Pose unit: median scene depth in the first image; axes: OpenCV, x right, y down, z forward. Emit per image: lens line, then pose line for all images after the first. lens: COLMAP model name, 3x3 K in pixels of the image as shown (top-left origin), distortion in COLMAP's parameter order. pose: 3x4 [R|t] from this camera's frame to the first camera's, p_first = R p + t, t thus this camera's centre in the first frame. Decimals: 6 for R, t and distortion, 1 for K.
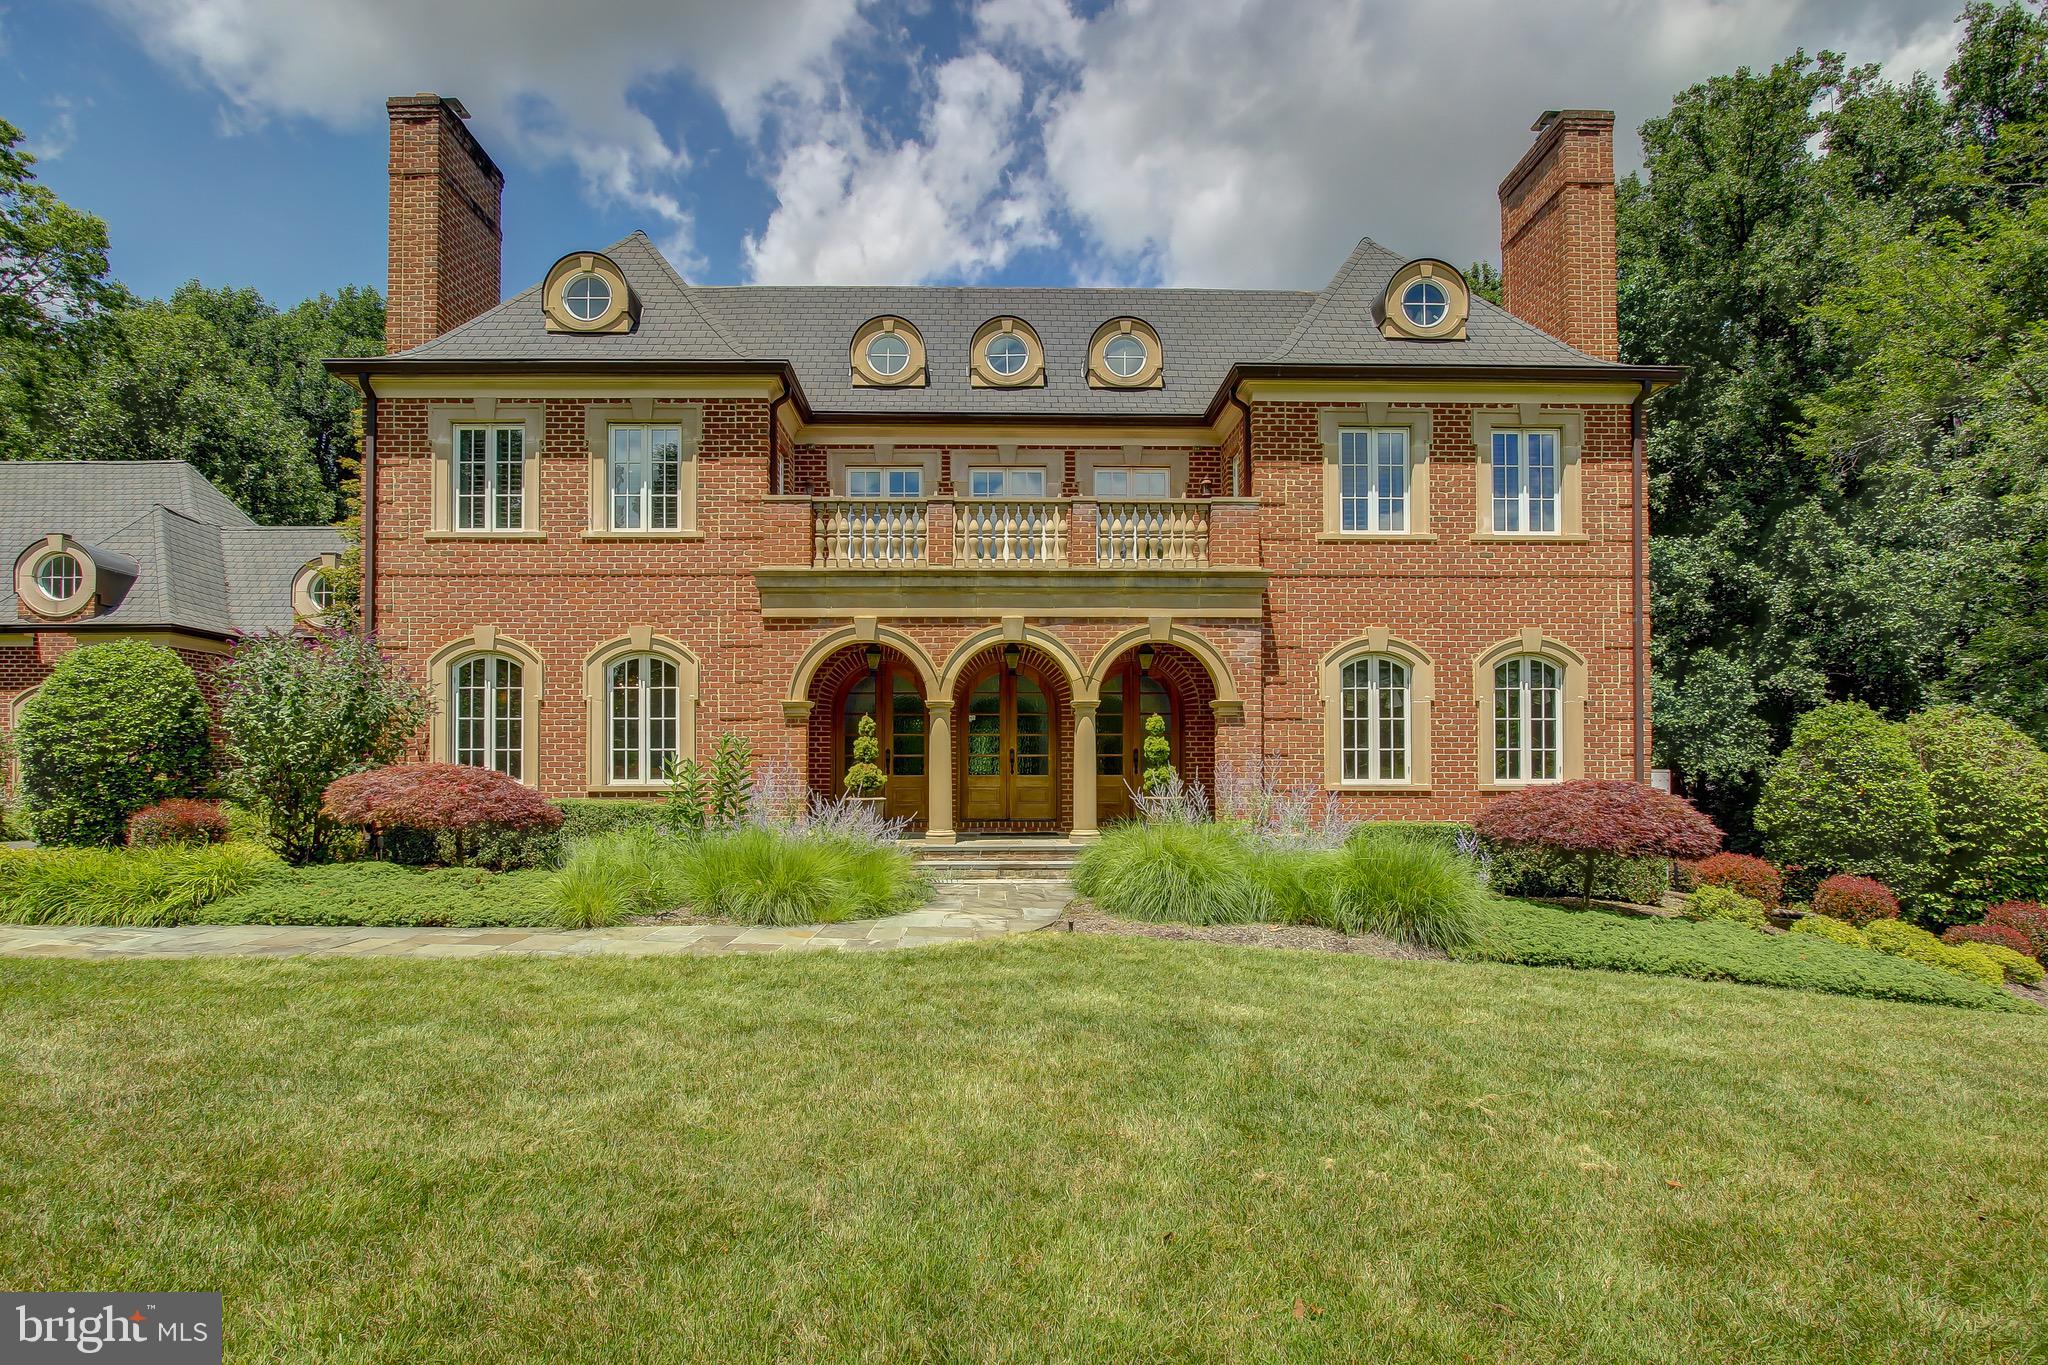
lens RADIAL K [[954.5, 0, 987.1], [0, 954.5, 728.5], [0, 0, 1]] dist [-0.005166, -0.000039]
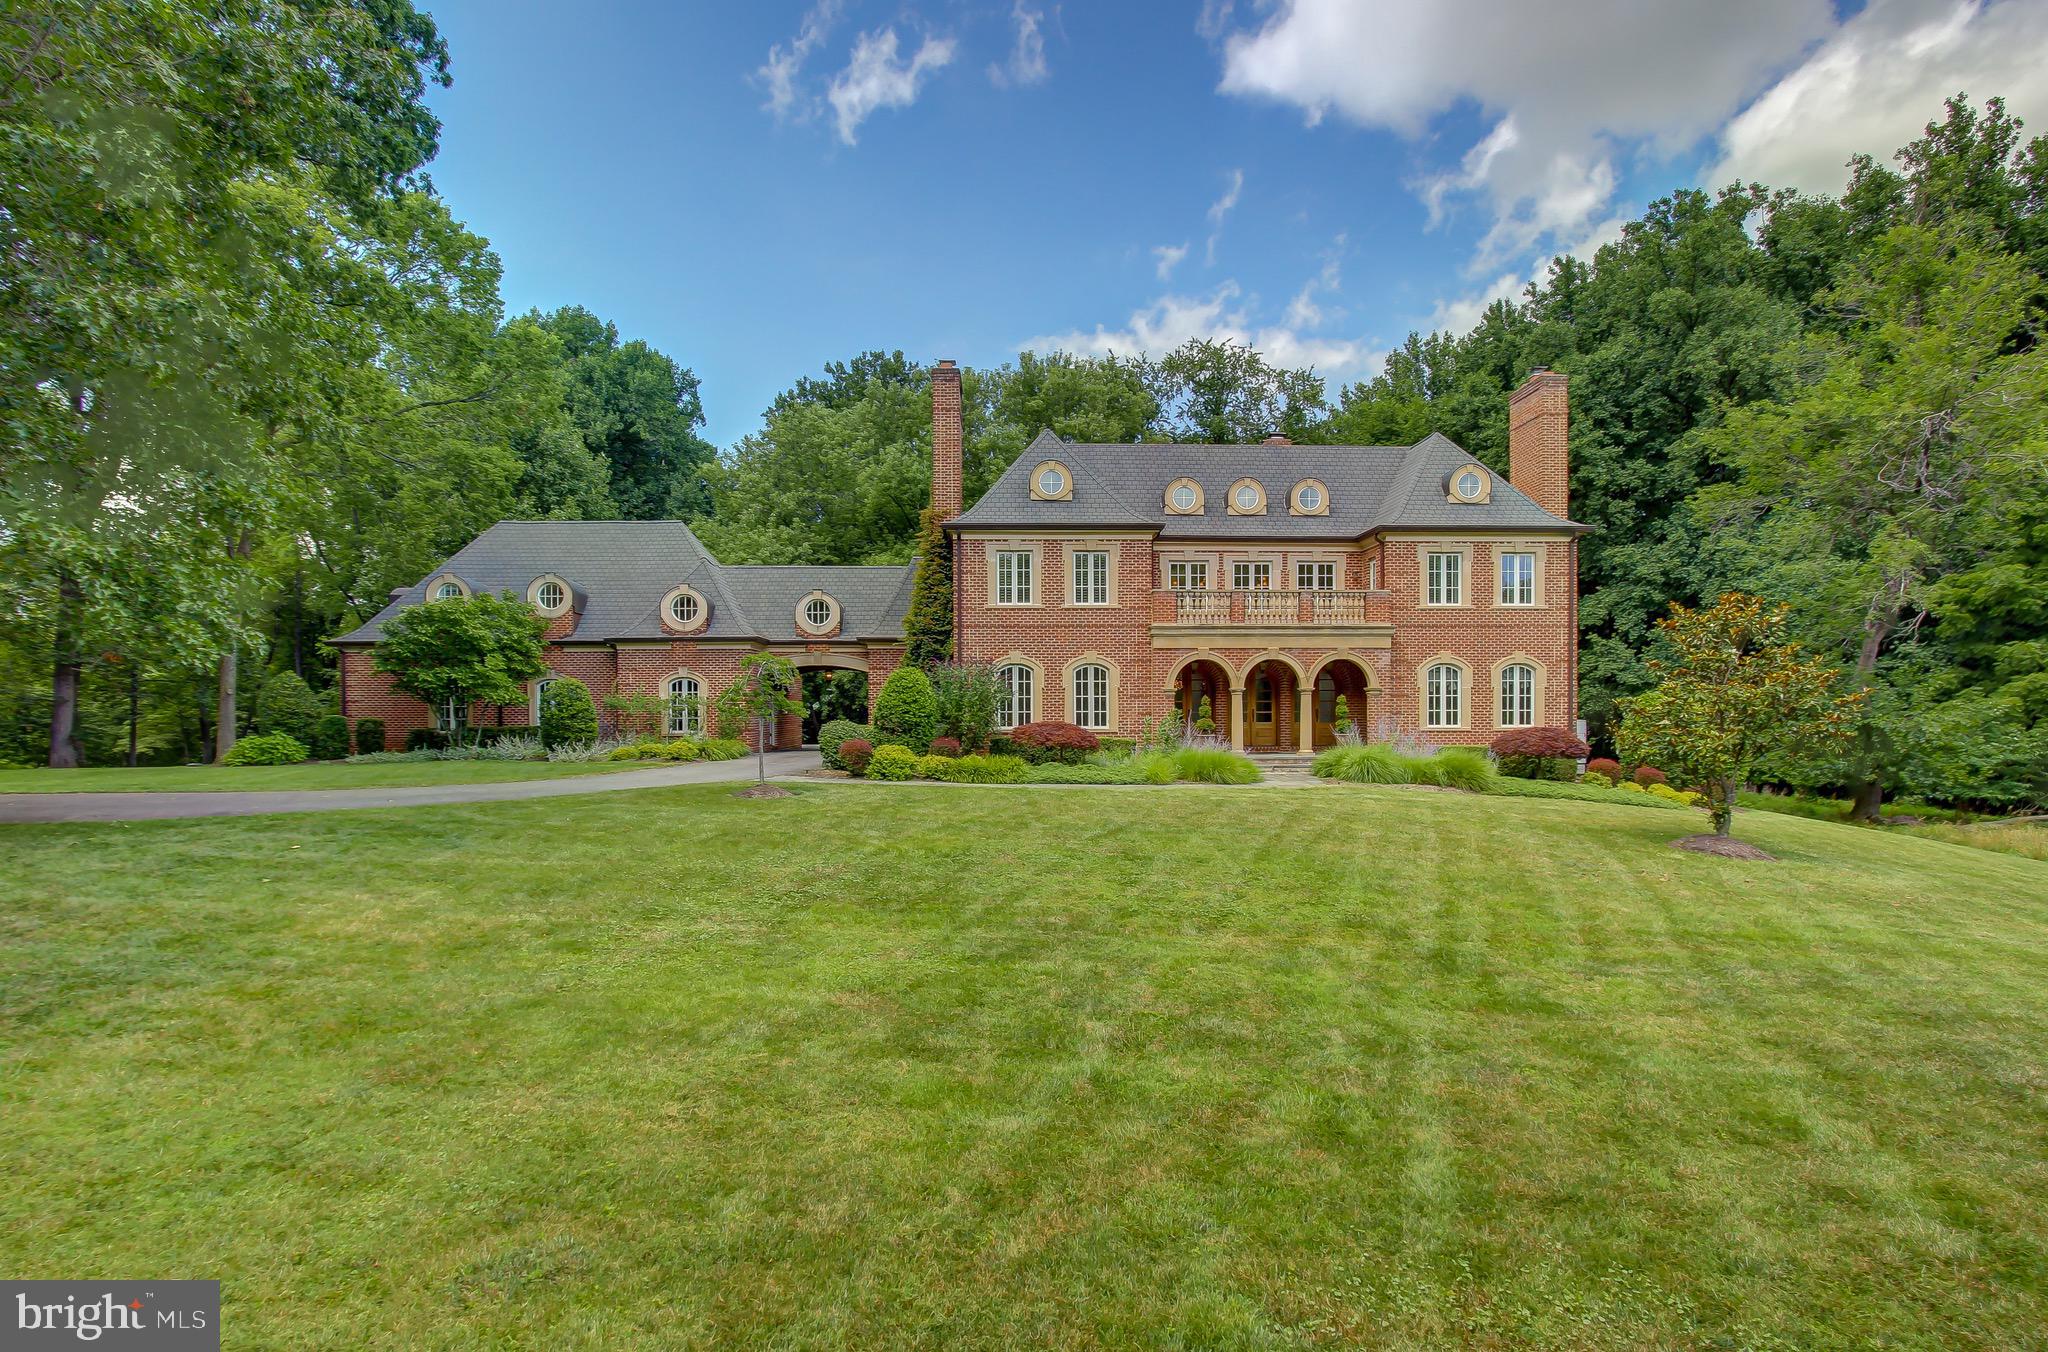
lens RADIAL K [[954.5, 0, 1027.4], [0, 954.5, 681.4], [0, 0, 1]] dist [-0.005166, -0.000039]
pose [[0.999877, -0.000744, 0.015686, -0.526102], [0.000481, 0.999859, 0.016793, -0.076324], [-0.015697, -0.016784, 0.999736, -1.045830]]
